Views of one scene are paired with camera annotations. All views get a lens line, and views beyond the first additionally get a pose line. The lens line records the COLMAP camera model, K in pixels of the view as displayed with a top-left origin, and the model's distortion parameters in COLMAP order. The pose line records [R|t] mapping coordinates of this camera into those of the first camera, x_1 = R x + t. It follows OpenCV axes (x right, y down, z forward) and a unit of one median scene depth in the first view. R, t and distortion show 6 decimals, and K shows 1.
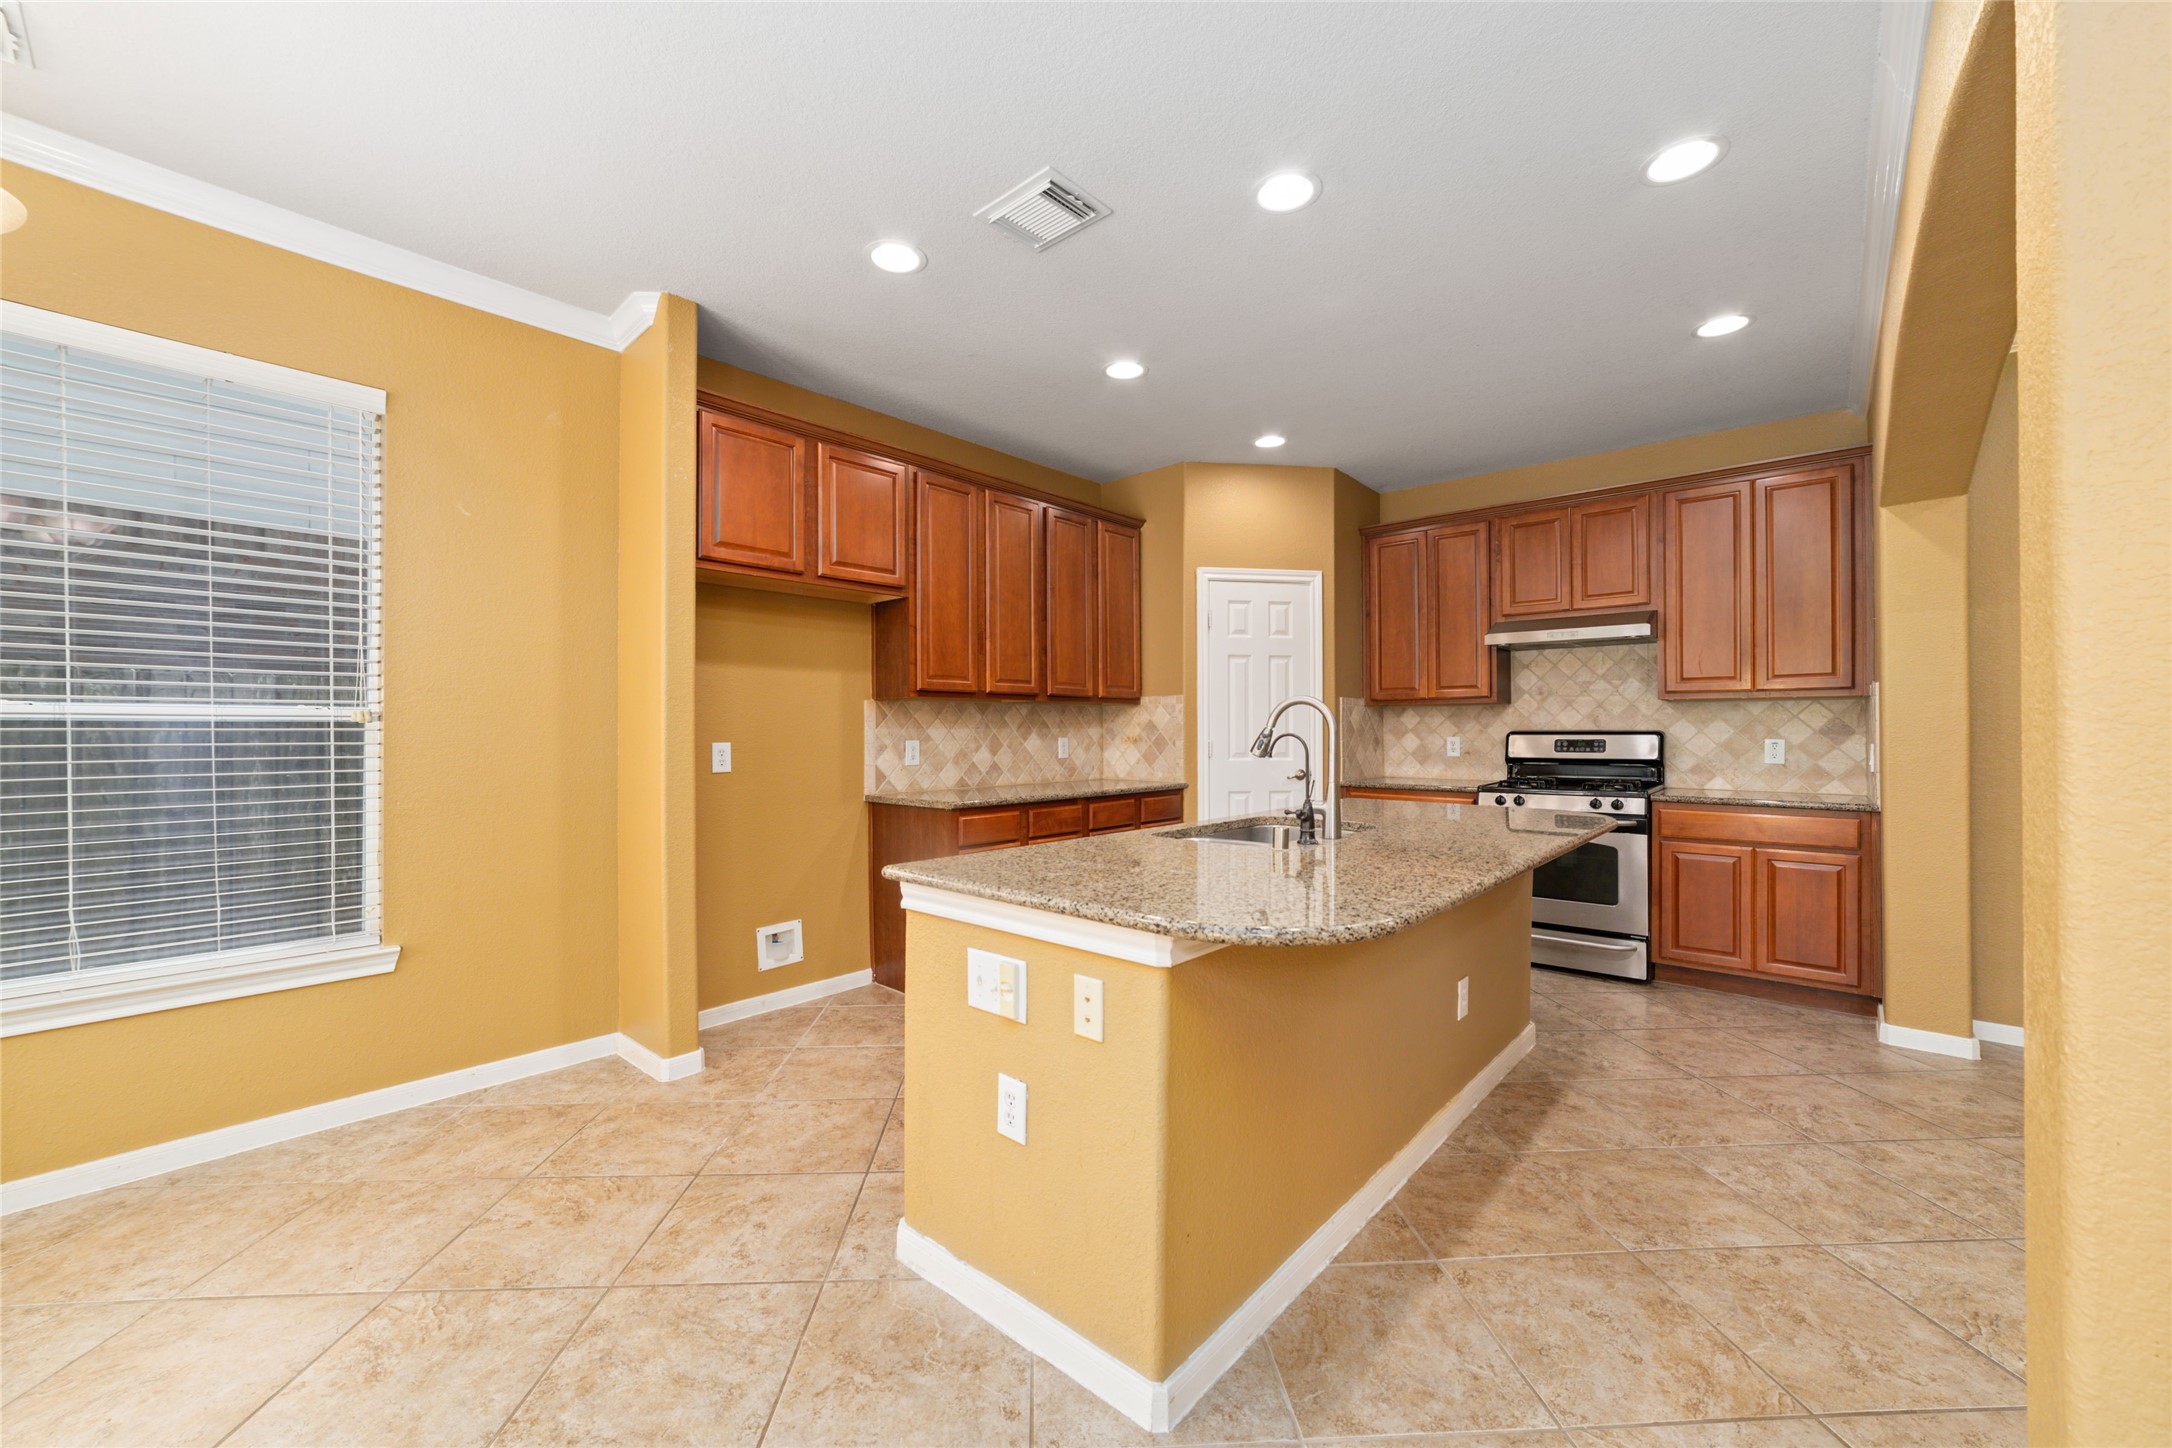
lens RADIAL K [[837.2, 0, 1081.3], [0, 837.2, 727.8], [0, 0, 1]] dist [-0.013534, 0.001908]
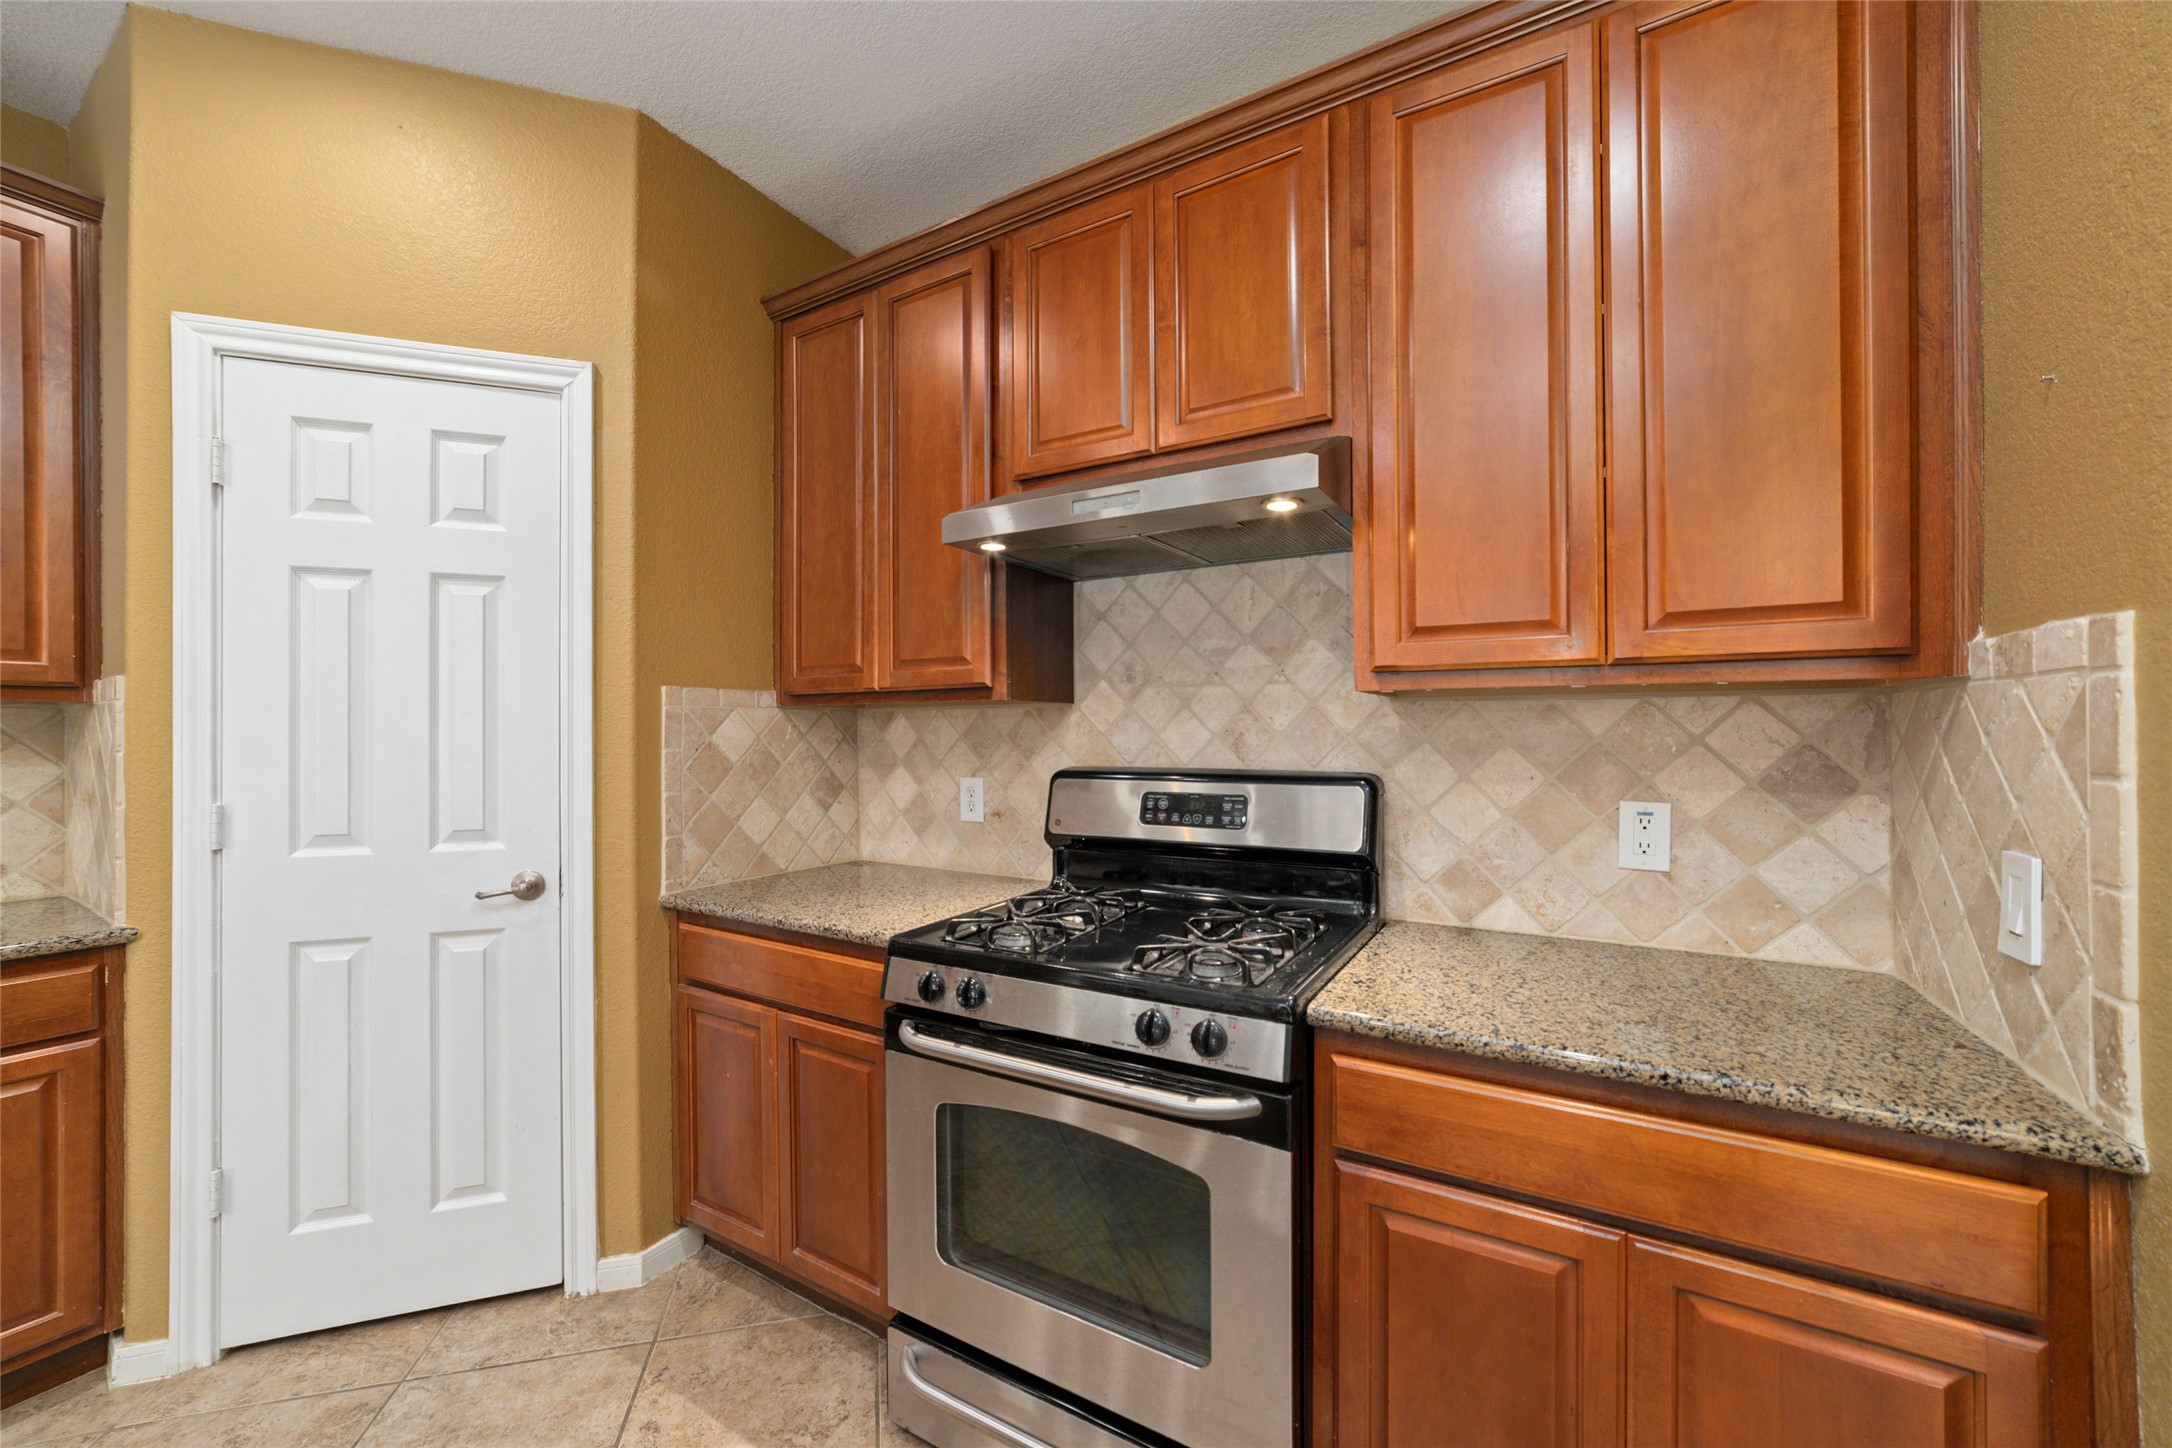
lens RADIAL K [[837.2, 0, 1082.6], [0, 837.2, 725.6], [0, 0, 1]] dist [-0.013534, 0.001908]
pose [[0.982447, -0.001641, 0.186537, 0.491050], [0.002089, 0.999995, -0.002207, -0.018349], [-0.186532, 0.002558, 0.982446, 0.643108]]
